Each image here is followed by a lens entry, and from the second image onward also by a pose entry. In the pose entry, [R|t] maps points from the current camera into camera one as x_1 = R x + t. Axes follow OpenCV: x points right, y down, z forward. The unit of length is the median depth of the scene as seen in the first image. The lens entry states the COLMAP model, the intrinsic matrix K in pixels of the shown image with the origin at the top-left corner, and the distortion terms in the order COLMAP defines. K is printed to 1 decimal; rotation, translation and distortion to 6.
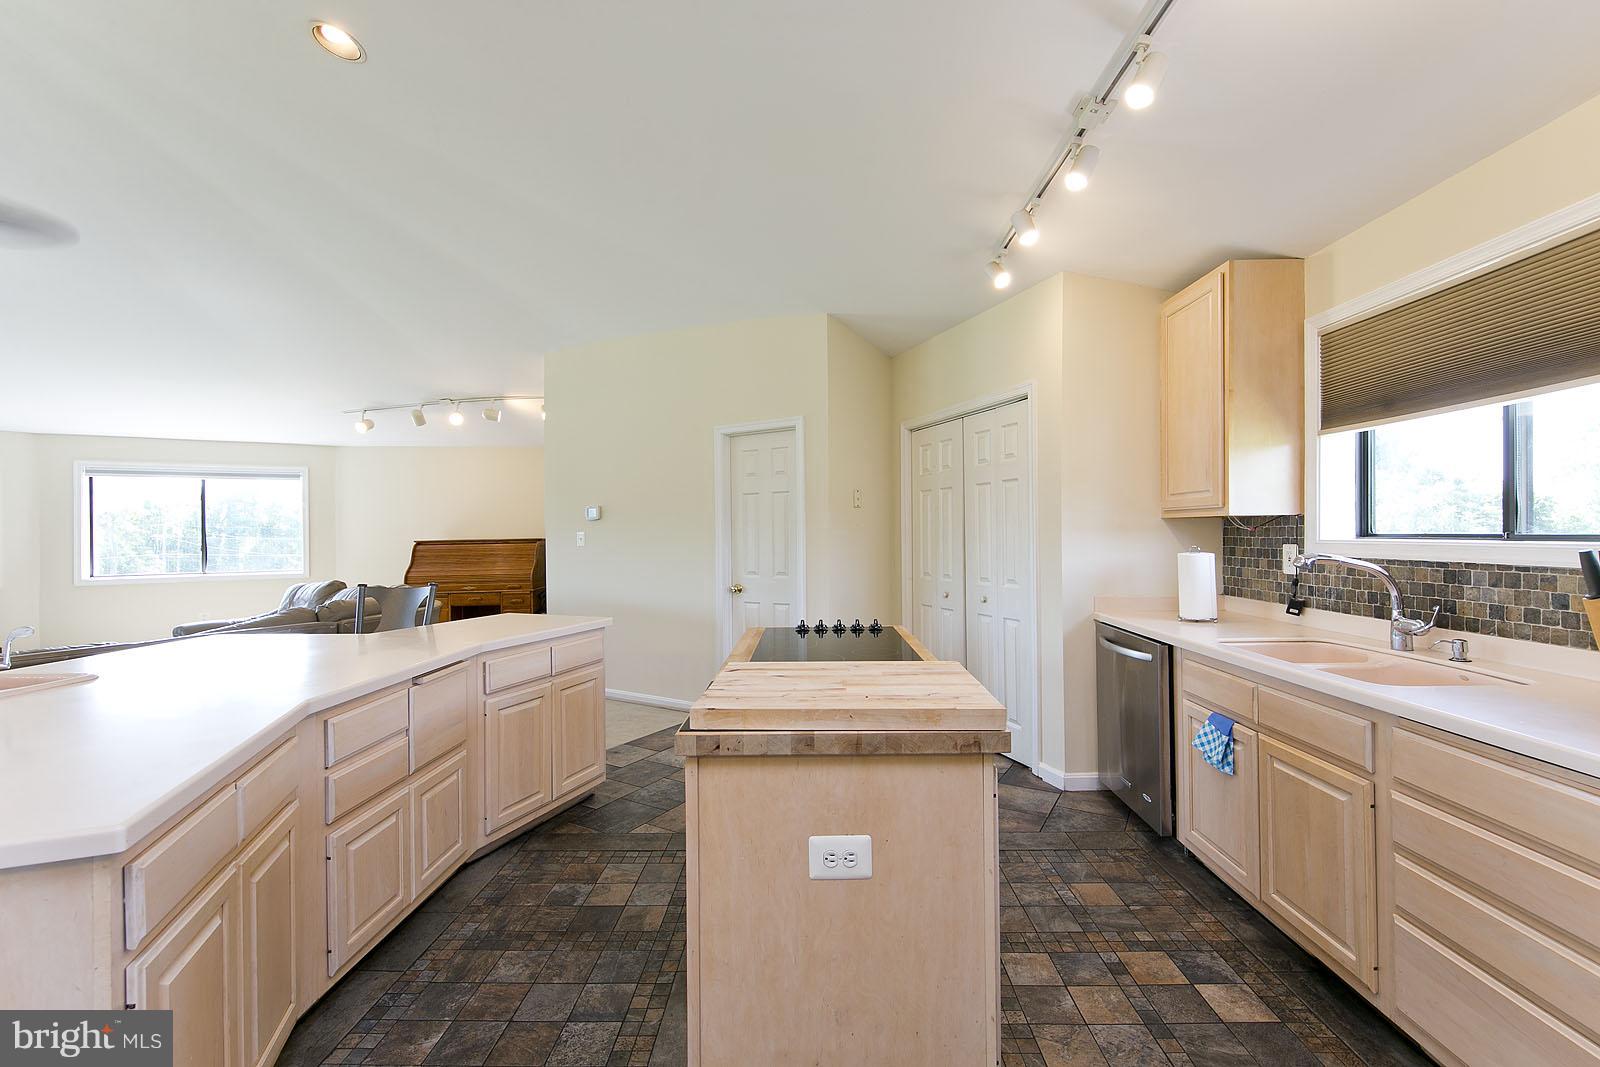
lens RADIAL K [[666.9, 0, 801.4], [0, 666.9, 536.0], [0, 0, 1]] dist [0.001658, -0.000242]
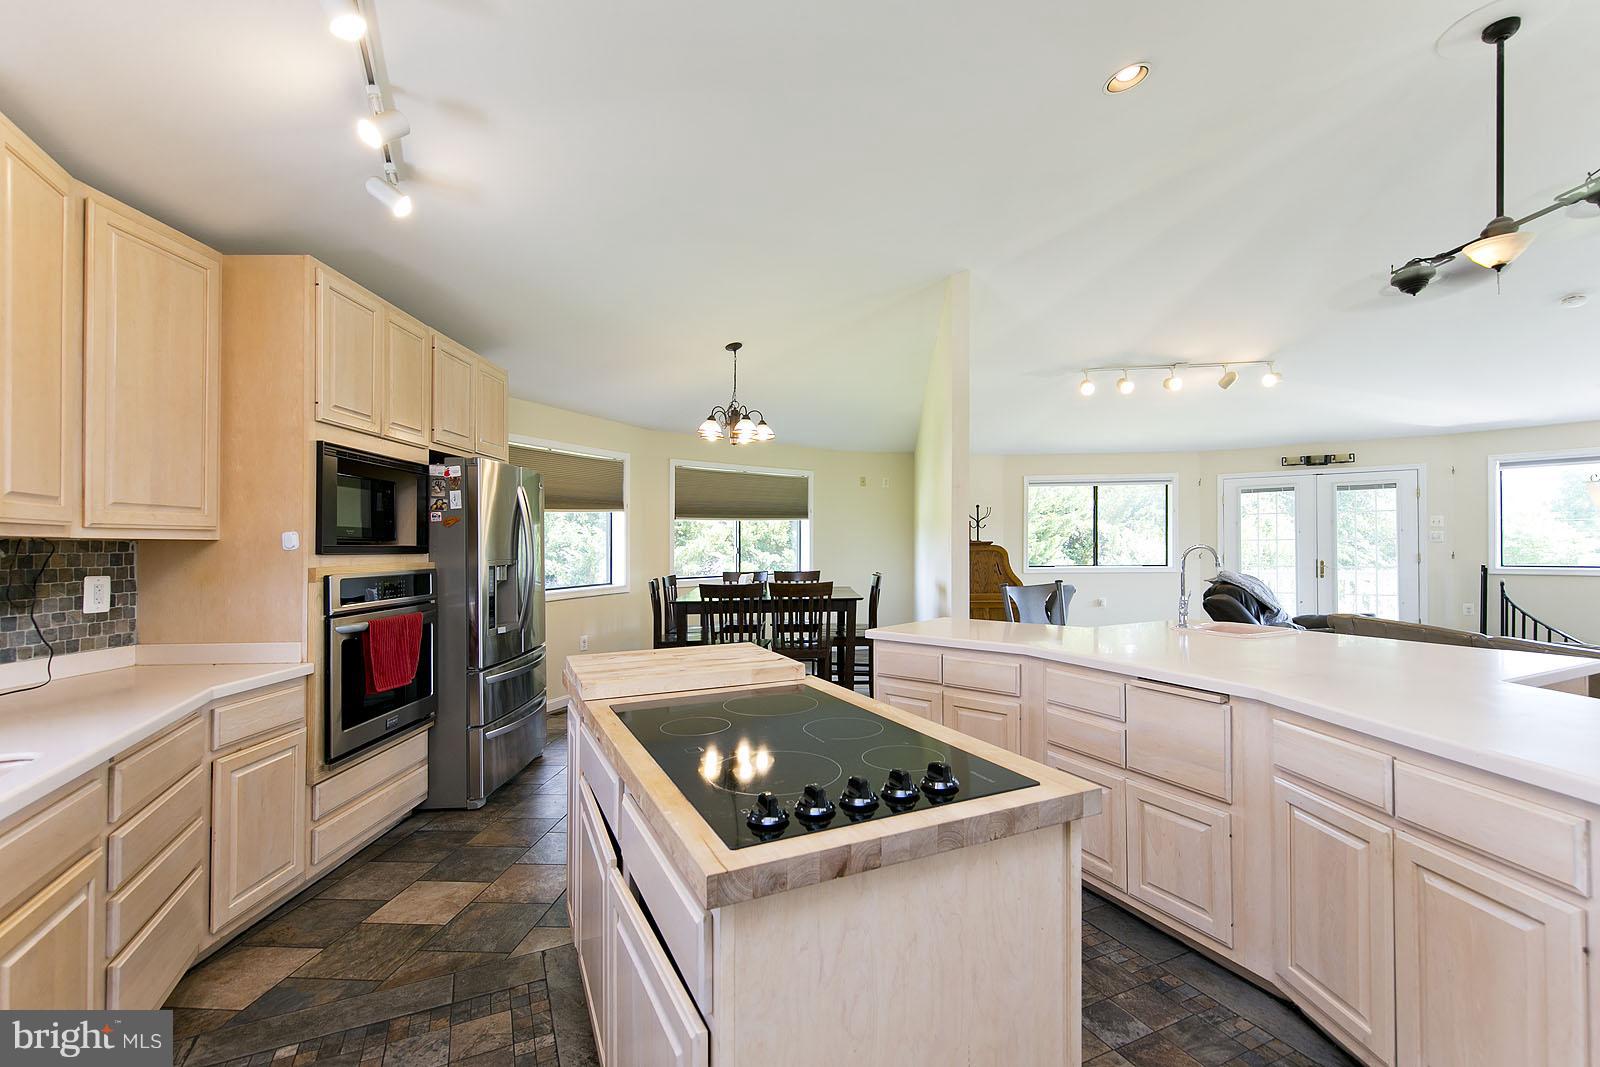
lens RADIAL K [[684.6, 0, 792.9], [0, 684.6, 538.8], [0, 0, 1]] dist [0.000341, -0.000200]
pose [[-0.901117, 0.024099, -0.432906, 0.256729], [0.026397, 0.999651, 0.000700, -0.007685], [0.432772, -0.010797, -0.901439, 1.393629]]
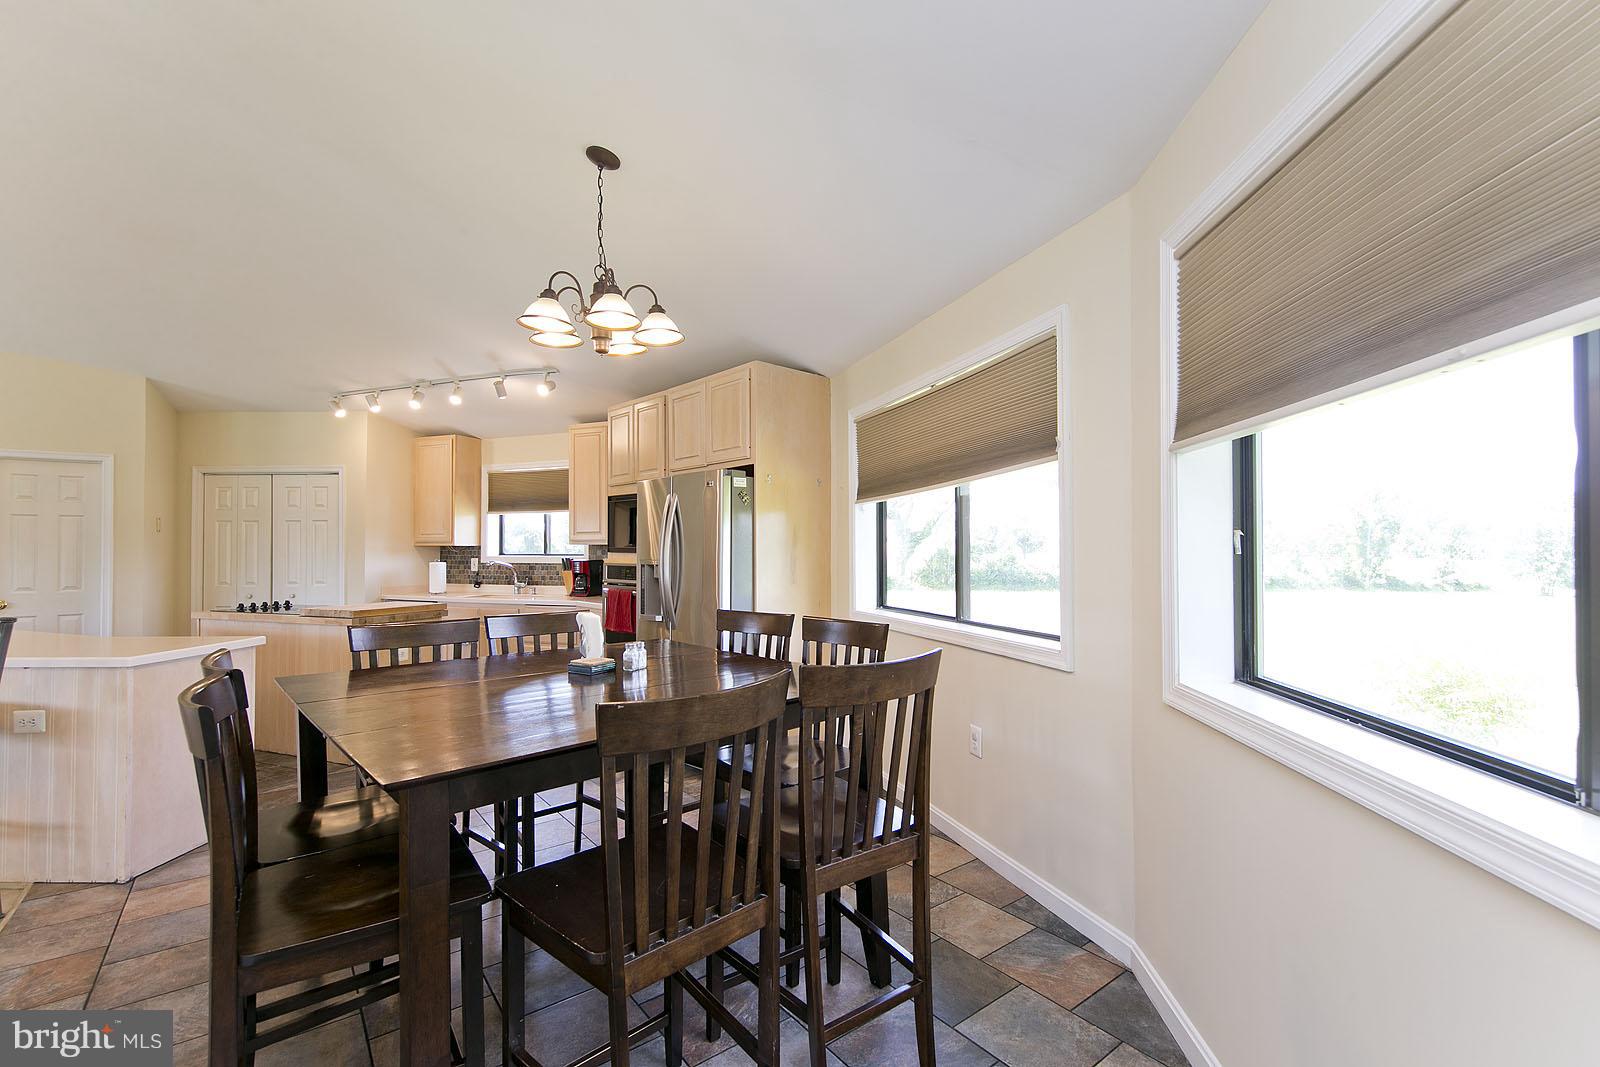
lens RADIAL K [[692.7, 0, 835.7], [0, 692.7, 541.6], [0, 0, 1]] dist [0.000190, -0.005764]
pose [[0.323875, 0.022302, 0.945837, -1.229211], [0.003154, 0.999691, -0.024652, 0.019114], [-0.946095, 0.010967, 0.323705, -1.047756]]
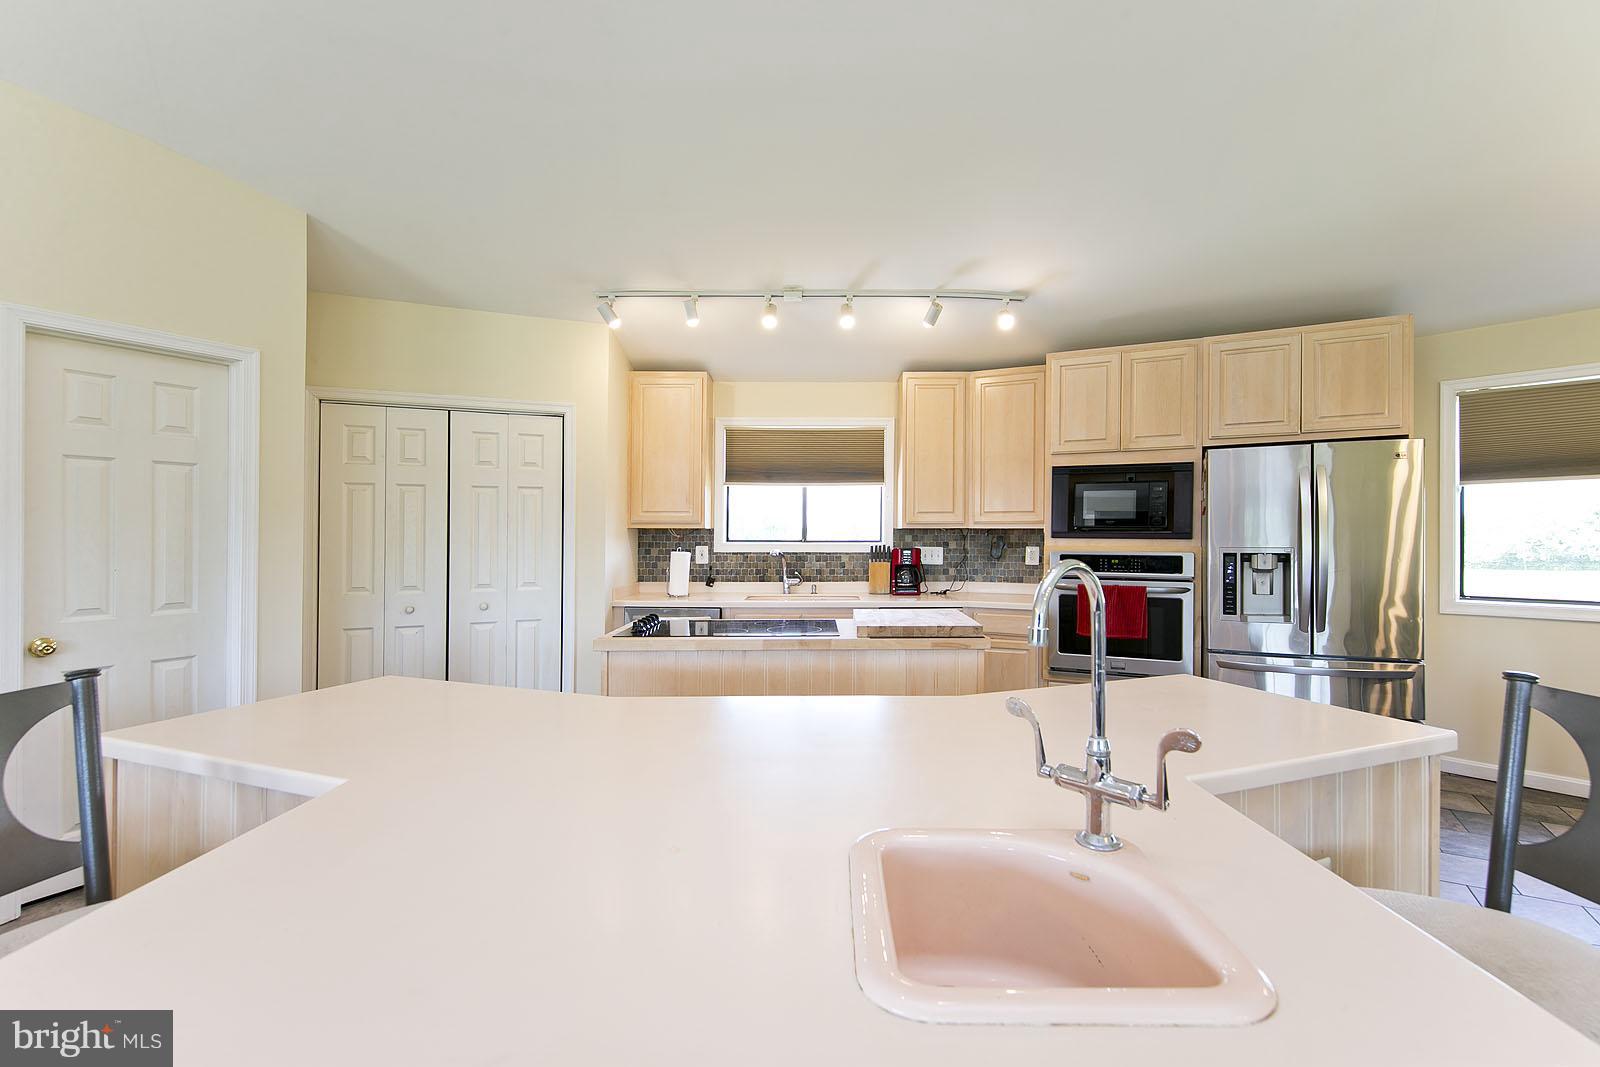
lens RADIAL K [[701.2, 0, 825.9], [0, 701.2, 538.5], [0, 0, 1]] dist [0.000506, -0.000260]
pose [[-0.033326, 0.009205, 0.999402, -1.122354], [0.003718, 0.999952, -0.009086, 0.011621], [-0.999438, 0.003413, -0.033358, 0.790841]]
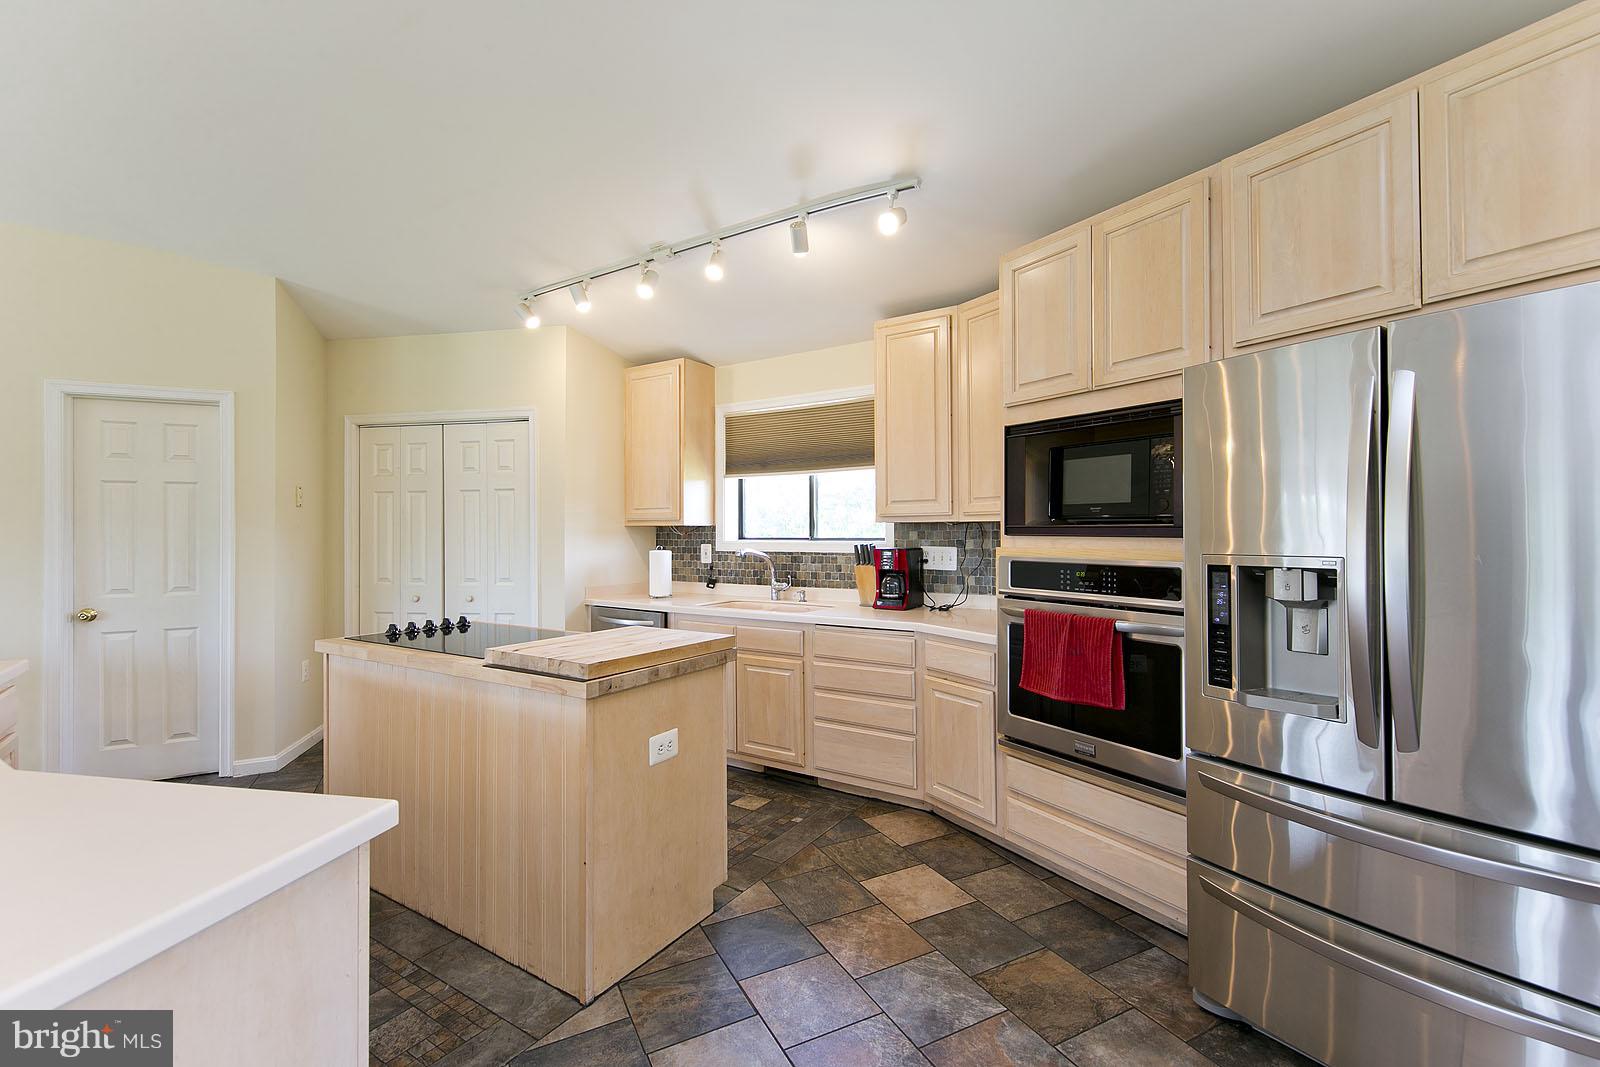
lens RADIAL K [[692.9, 0, 800.7], [0, 692.9, 528.7], [0, 0, 1]] dist [0.002035, 0.000055]
pose [[0.522950, 0.013193, 0.852261, -0.585405], [0.002348, 0.999854, -0.016918, 0.004460], [-0.852360, 0.010849, 0.522842, -0.053935]]
